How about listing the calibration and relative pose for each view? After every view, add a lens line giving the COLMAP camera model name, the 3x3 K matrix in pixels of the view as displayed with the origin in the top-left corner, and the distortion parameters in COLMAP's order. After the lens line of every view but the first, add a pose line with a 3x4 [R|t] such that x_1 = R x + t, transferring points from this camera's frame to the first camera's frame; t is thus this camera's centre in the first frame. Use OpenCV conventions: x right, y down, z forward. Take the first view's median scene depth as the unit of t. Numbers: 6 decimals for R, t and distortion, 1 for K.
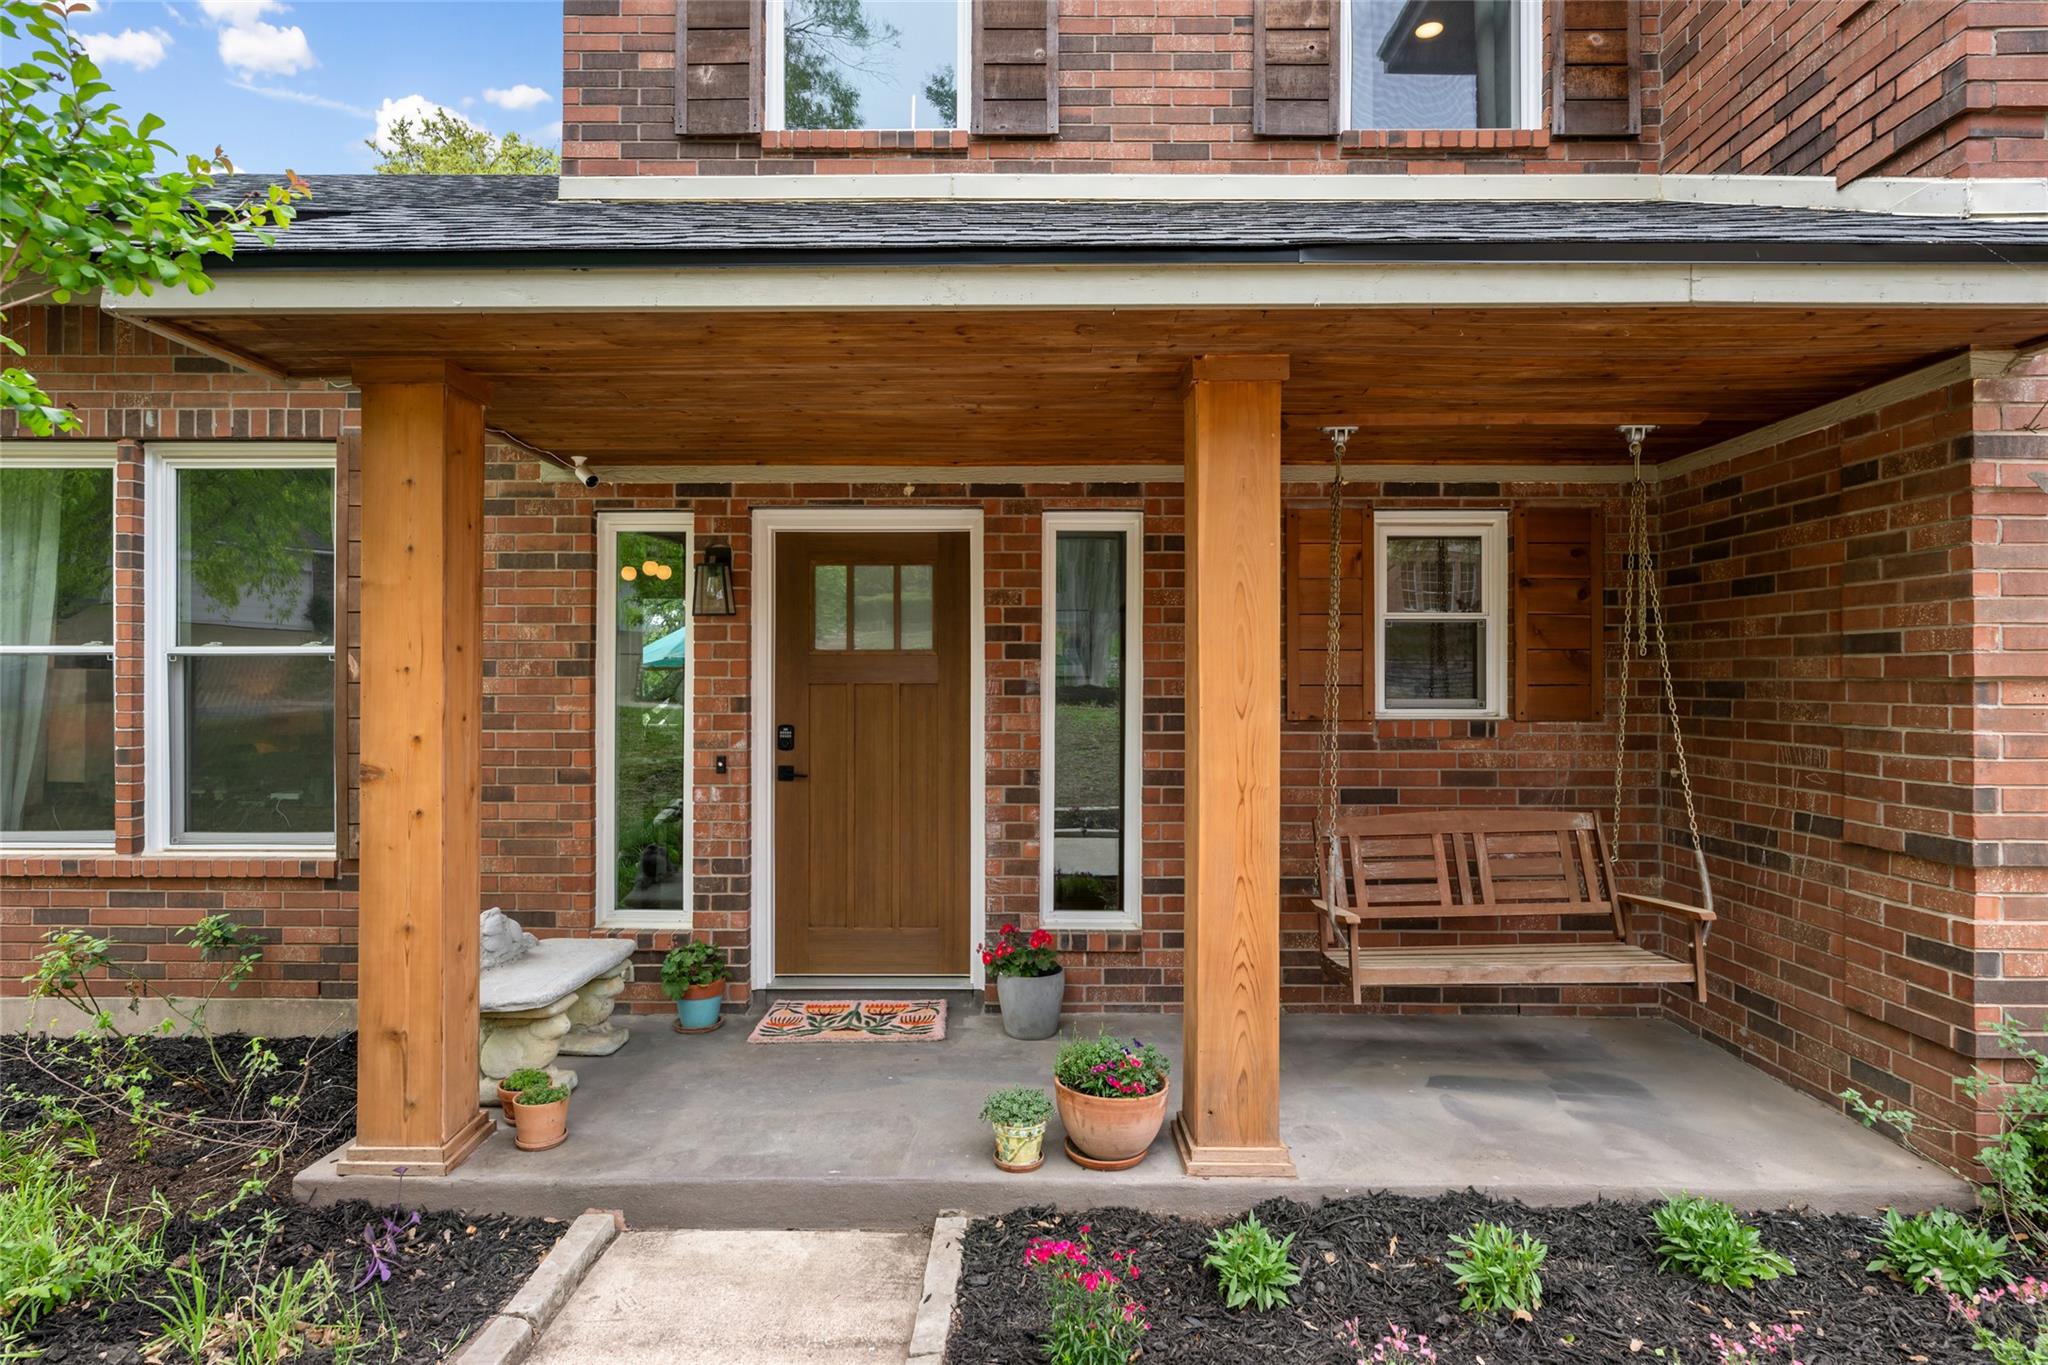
lens RADIAL K [[1075.6, 0, 1023.7], [0, 1075.6, 678.5], [0, 0, 1]] dist [-0.000724, -0.000042]
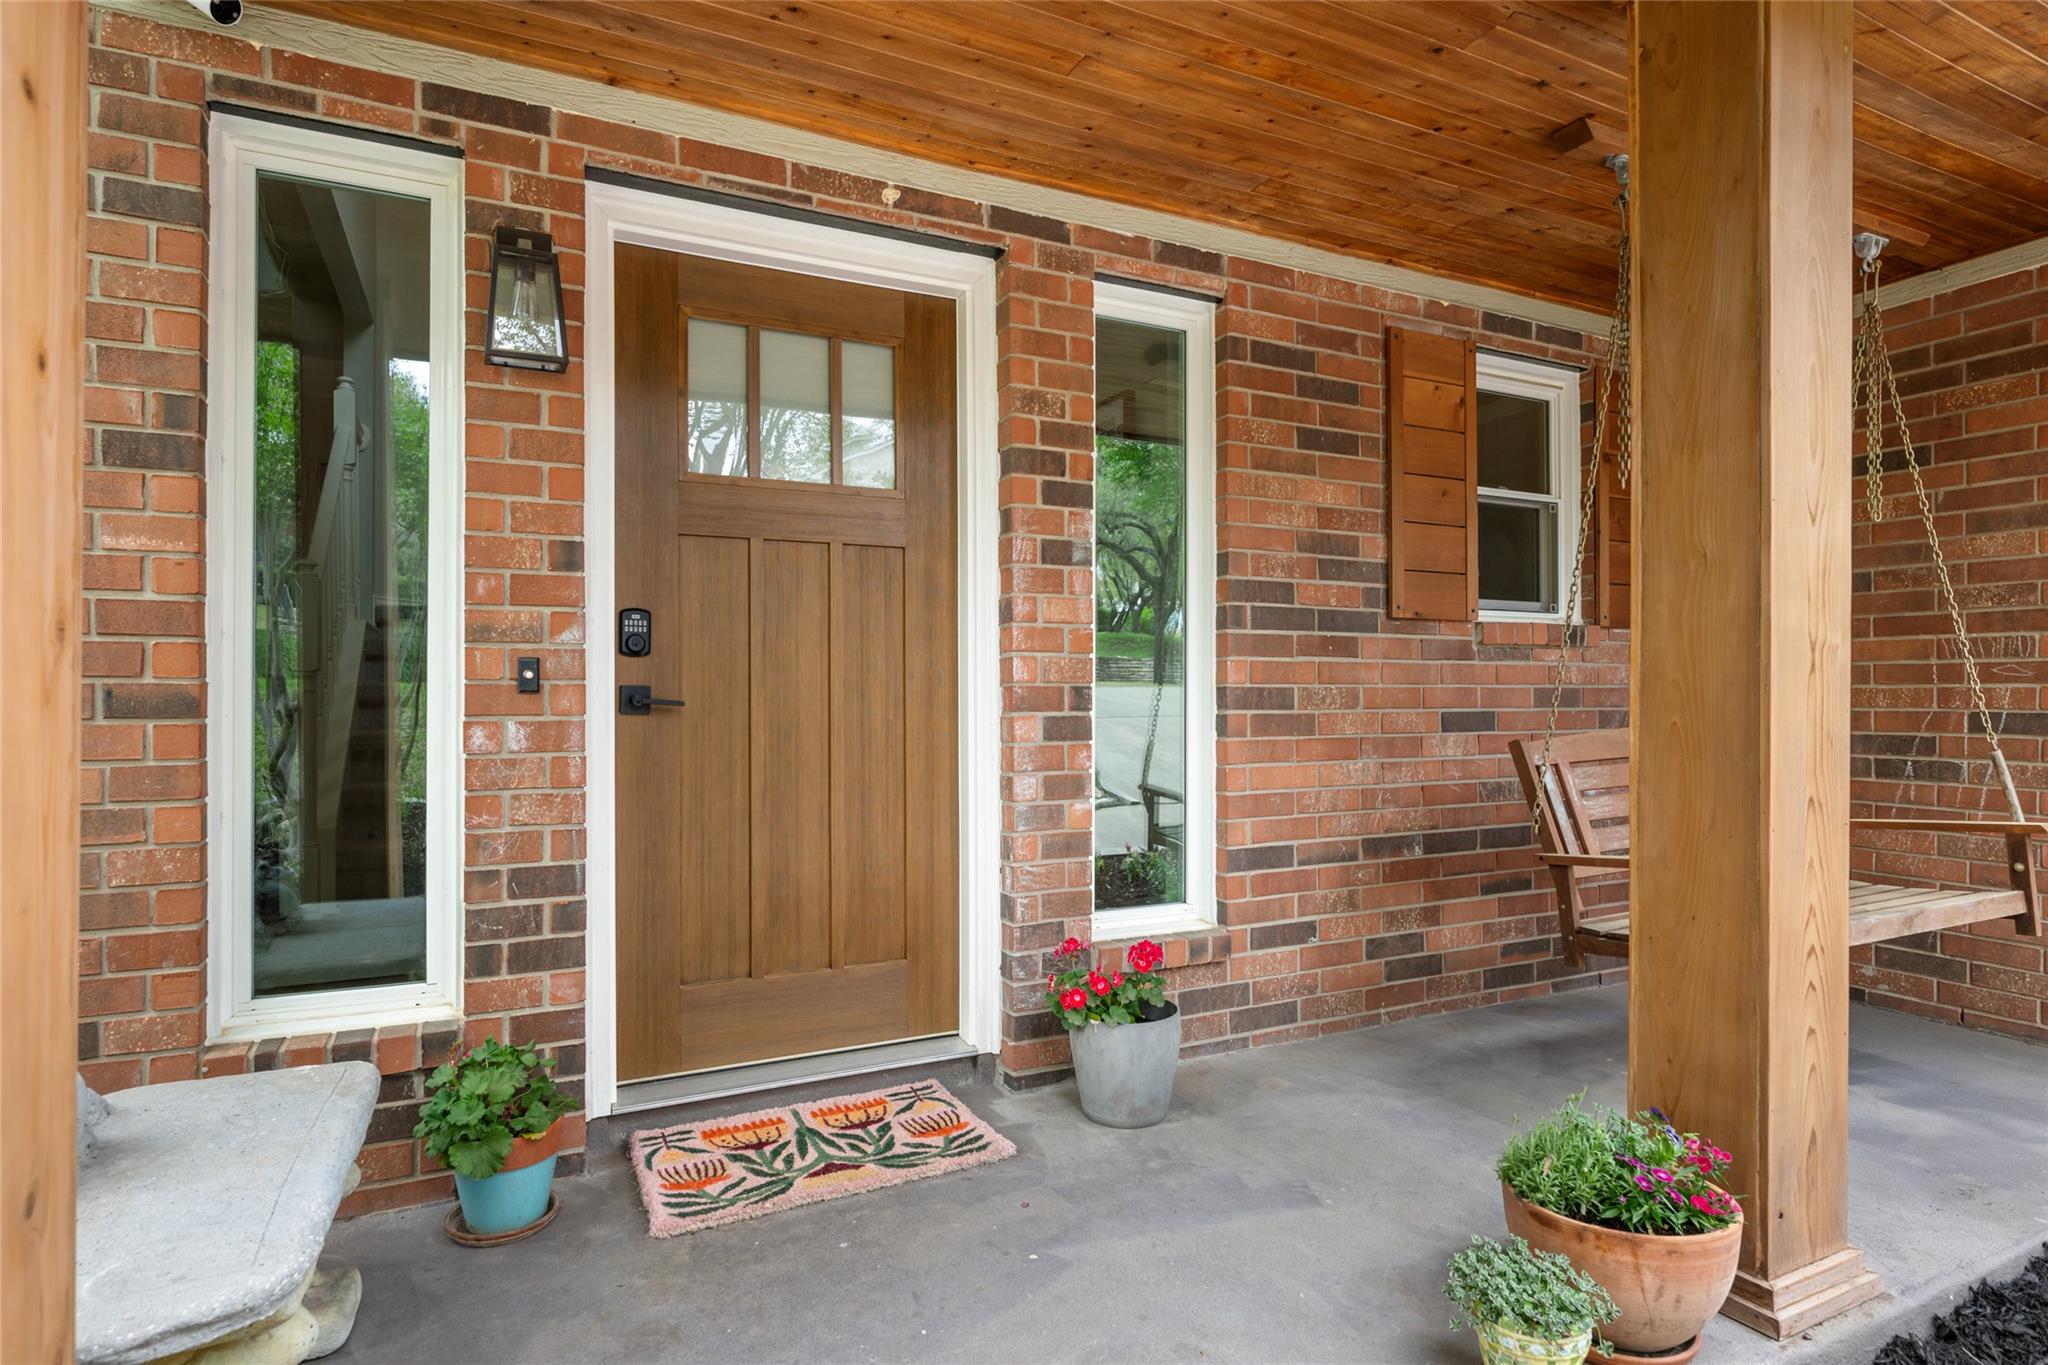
lens RADIAL K [[1075.6, 0, 1019.7], [0, 1075.6, 689.5], [0, 0, 1]] dist [-0.000724, -0.000042]
pose [[0.894912, -0.000465, 0.446243, -0.300416], [0.000089, 1.000000, 0.000864, 0.086128], [-0.446243, -0.000734, 0.894912, 0.461040]]
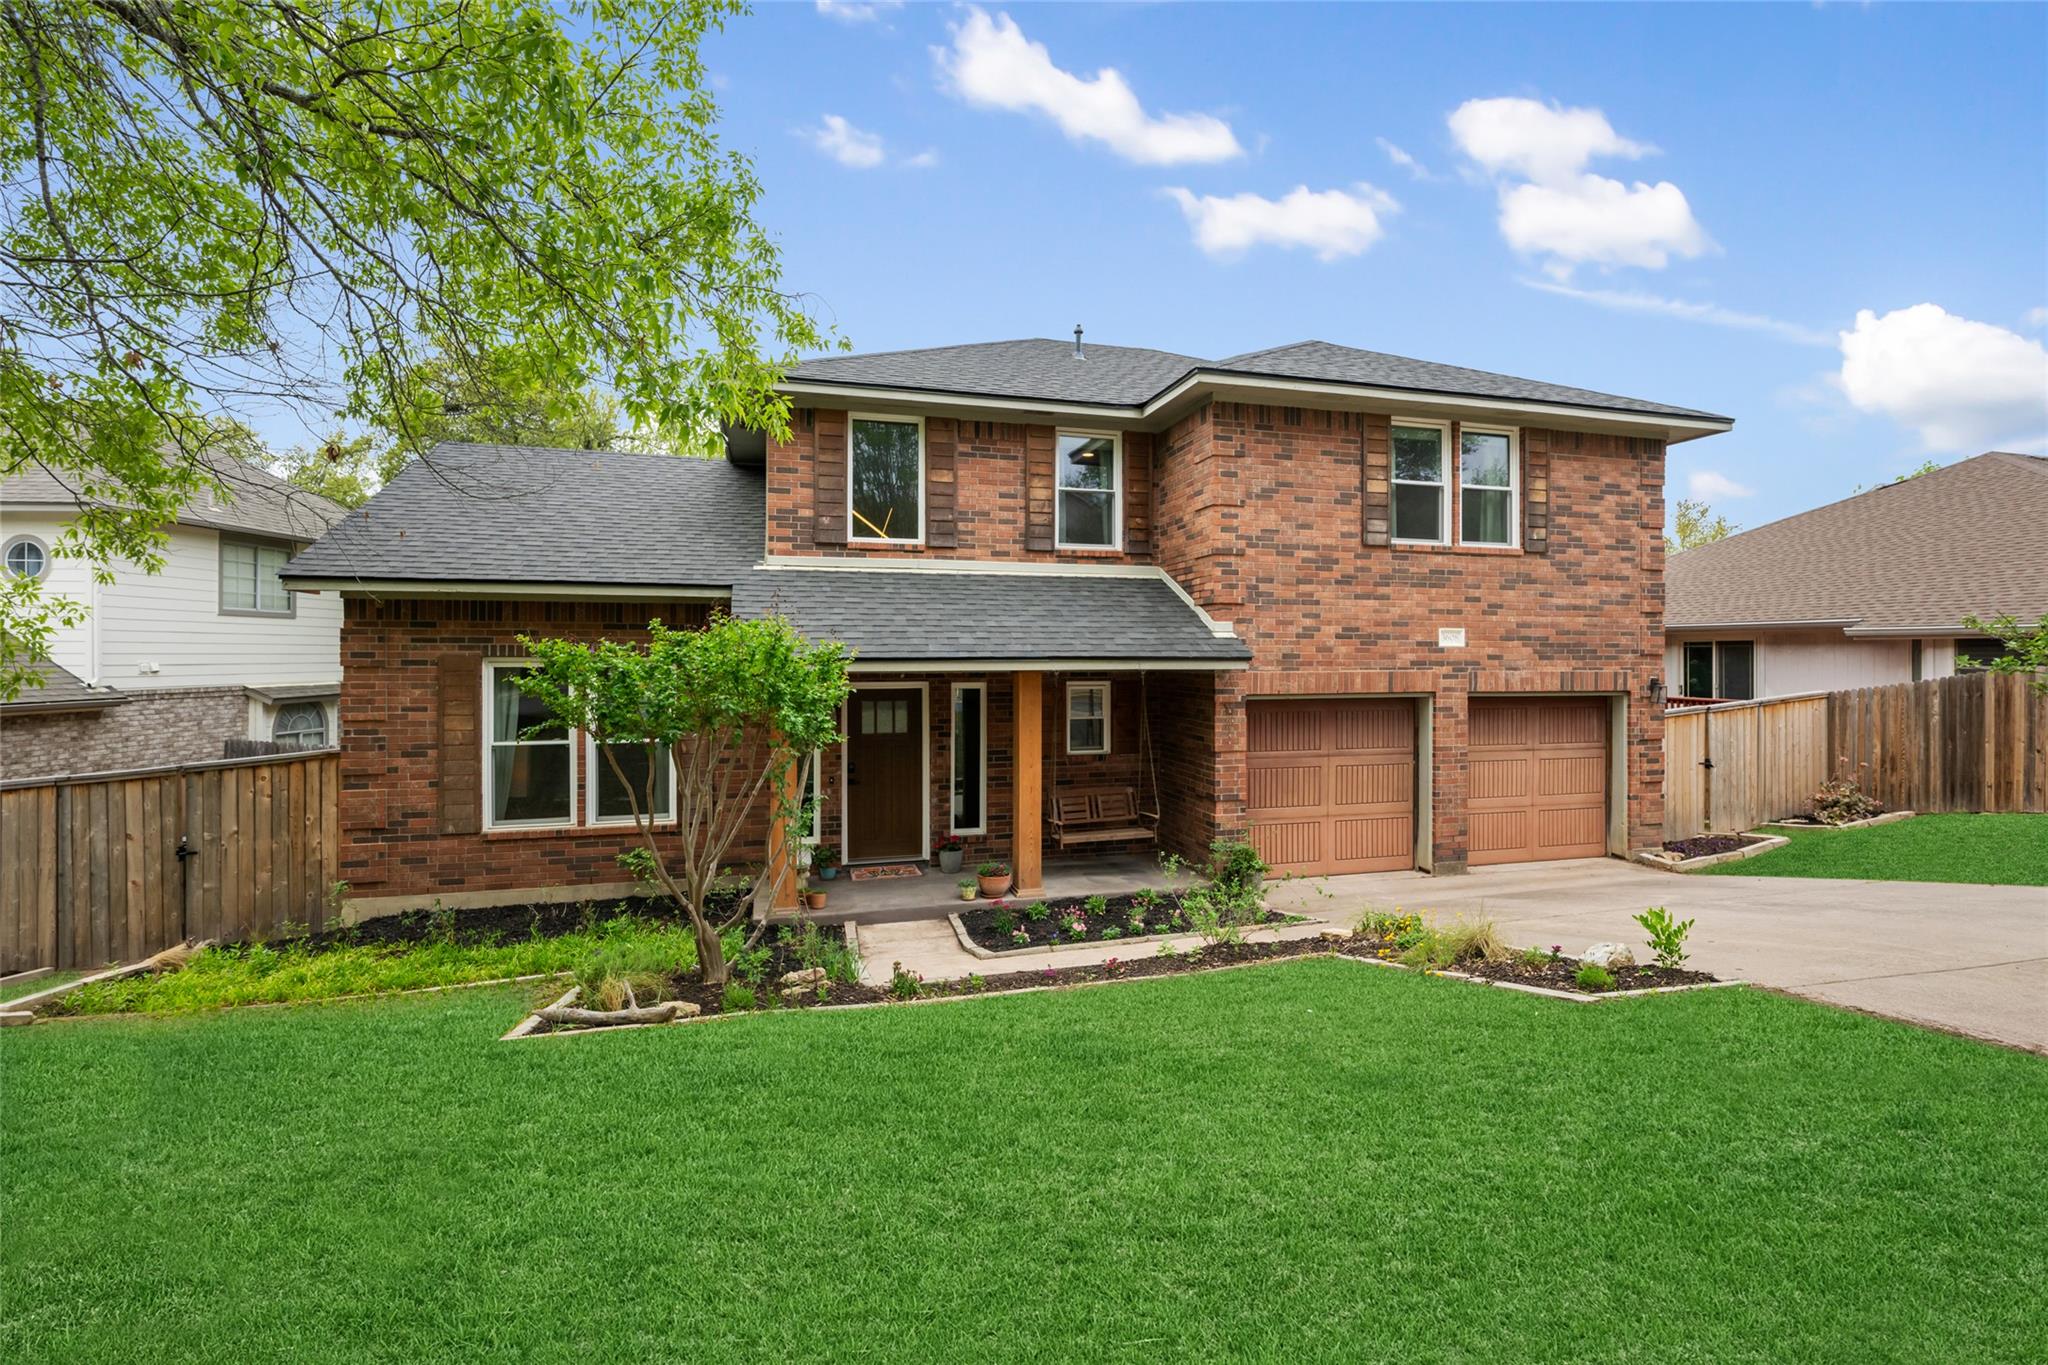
lens RADIAL K [[838.8, 0, 1029.9], [0, 838.8, 667.7], [0, 0, 1]] dist [-0.000305, -0.000053]
pose [[0.962711, -0.003397, 0.270512, -0.368880], [0.001385, 0.999970, 0.007629, -0.211794], [-0.270530, -0.006970, 0.962686, -1.113730]]
